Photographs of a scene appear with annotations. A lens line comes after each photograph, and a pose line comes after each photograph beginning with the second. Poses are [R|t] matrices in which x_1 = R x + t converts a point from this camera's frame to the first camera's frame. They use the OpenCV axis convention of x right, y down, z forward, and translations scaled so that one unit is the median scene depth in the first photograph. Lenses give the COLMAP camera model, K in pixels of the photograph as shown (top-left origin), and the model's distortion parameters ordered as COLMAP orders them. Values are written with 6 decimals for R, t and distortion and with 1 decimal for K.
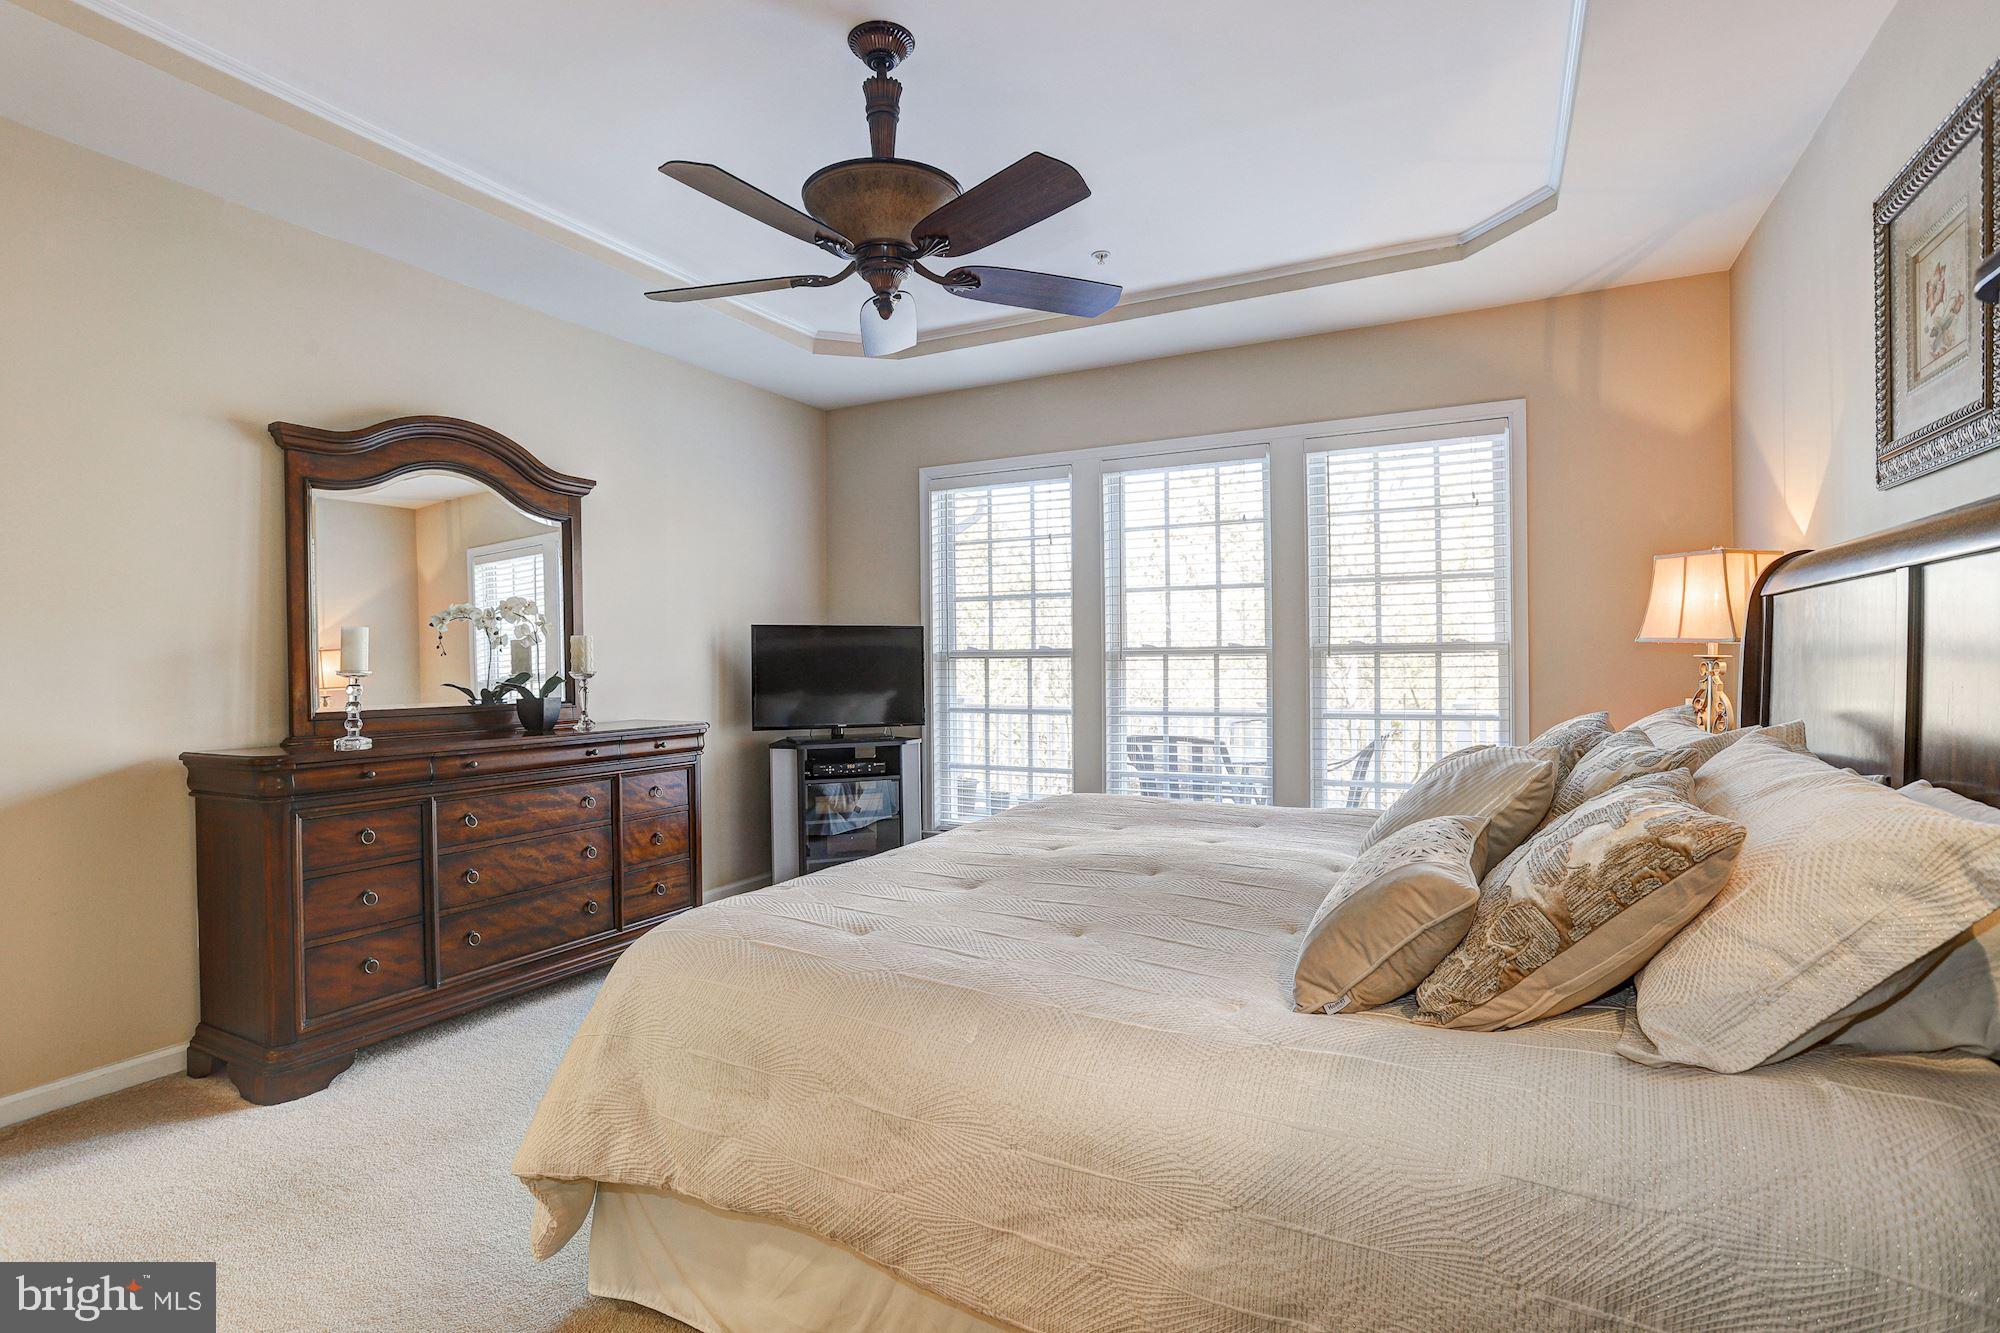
lens RADIAL K [[979.8, 0, 982.4], [0, 979.8, 670.9], [0, 0, 1]] dist [-0.037540, 0.016336]
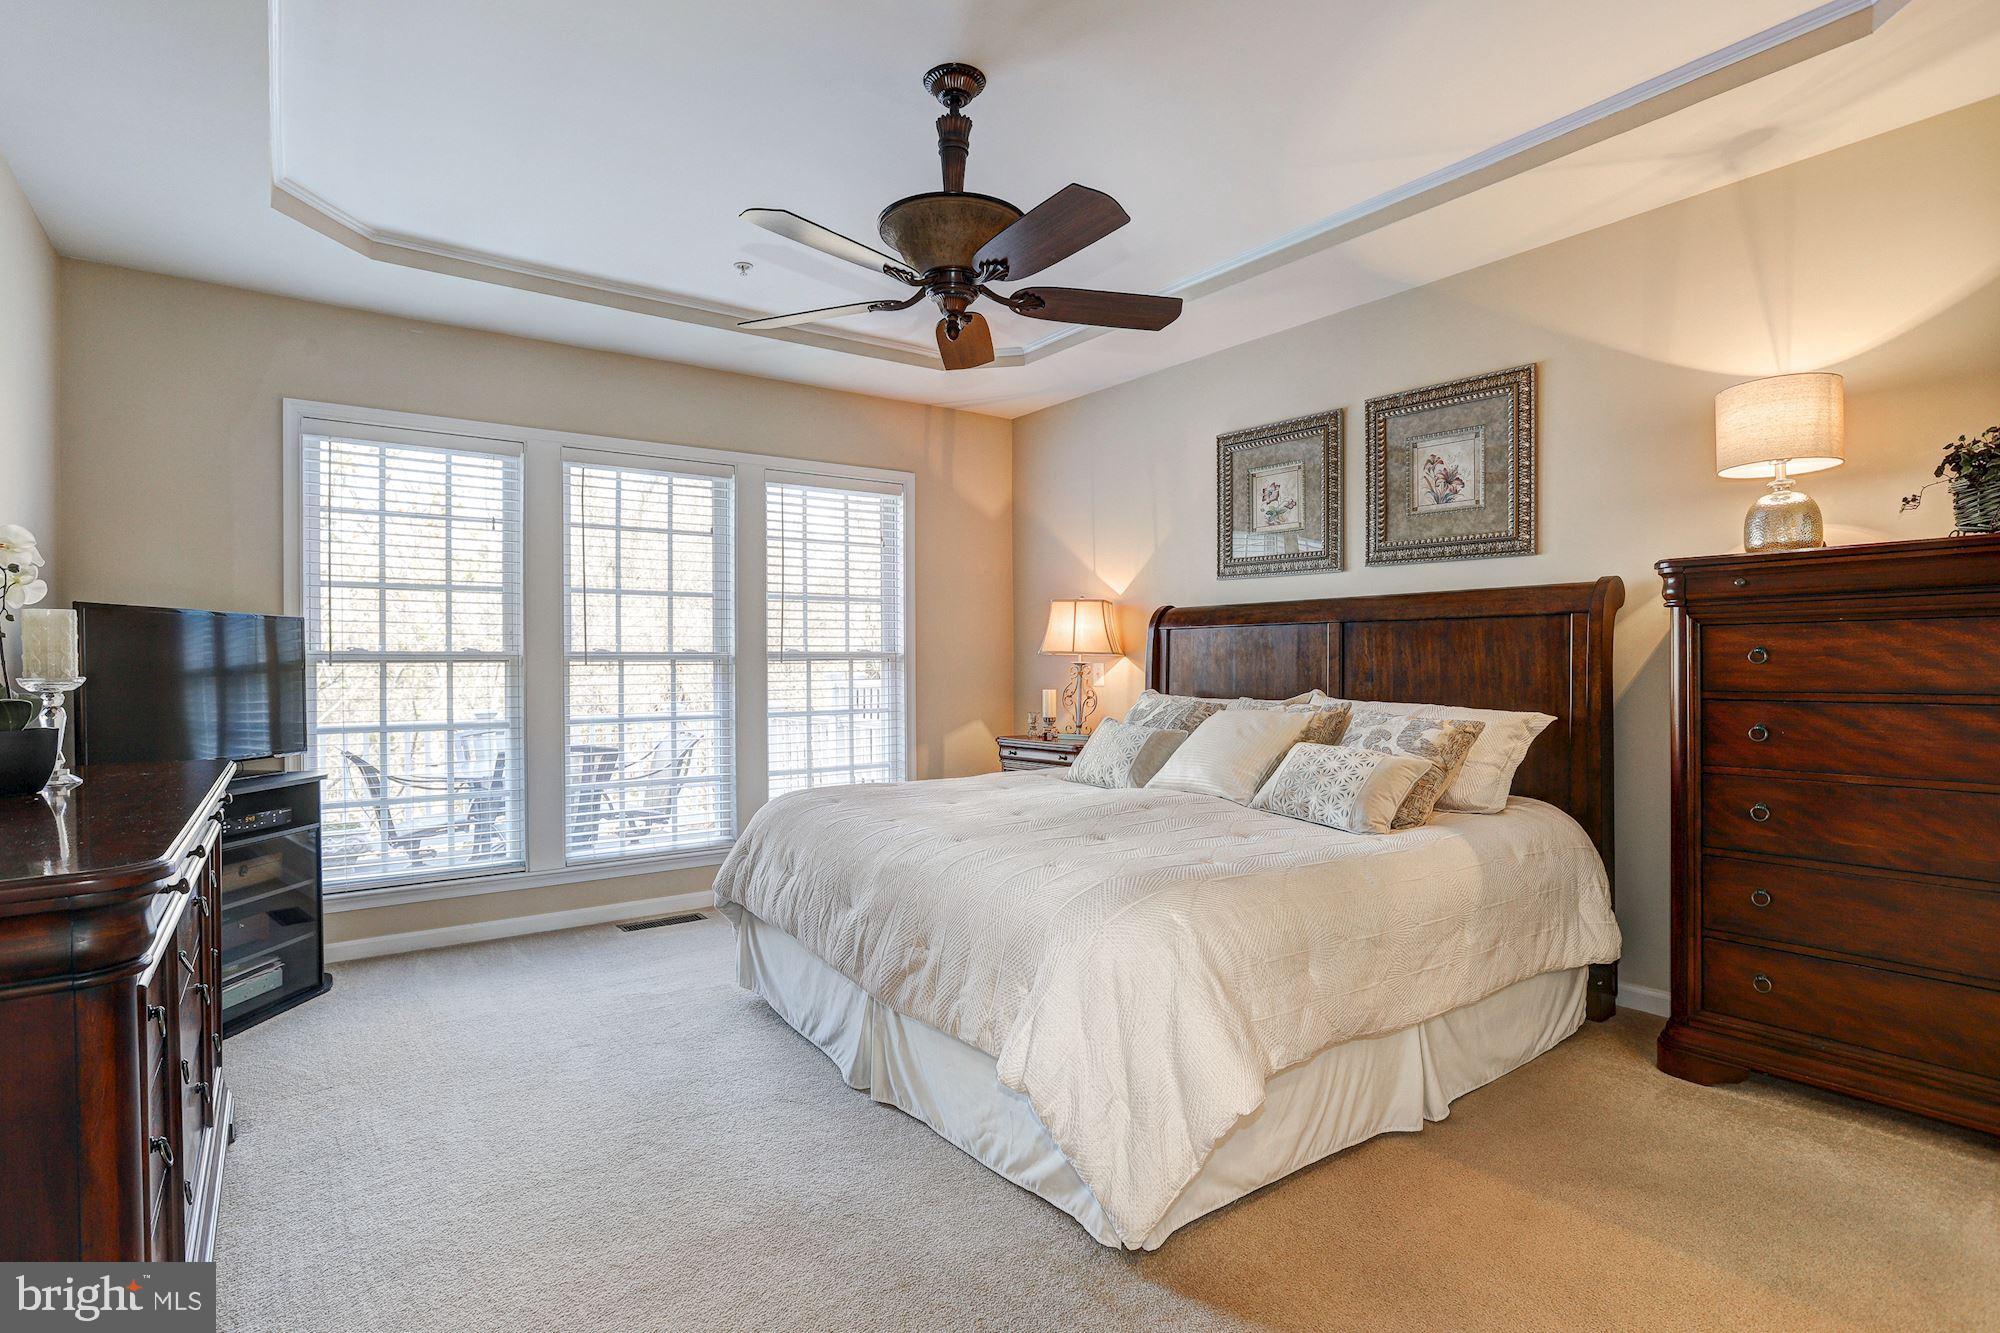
lens RADIAL K [[979.8, 0, 978.8], [0, 979.8, 665.7], [0, 0, 1]] dist [-0.037540, 0.016336]
pose [[0.427826, 0.003601, 0.903854, -0.533149], [0.013218, 0.999860, -0.010240, 0.004099], [-0.903764, 0.016328, 0.427719, 0.267167]]
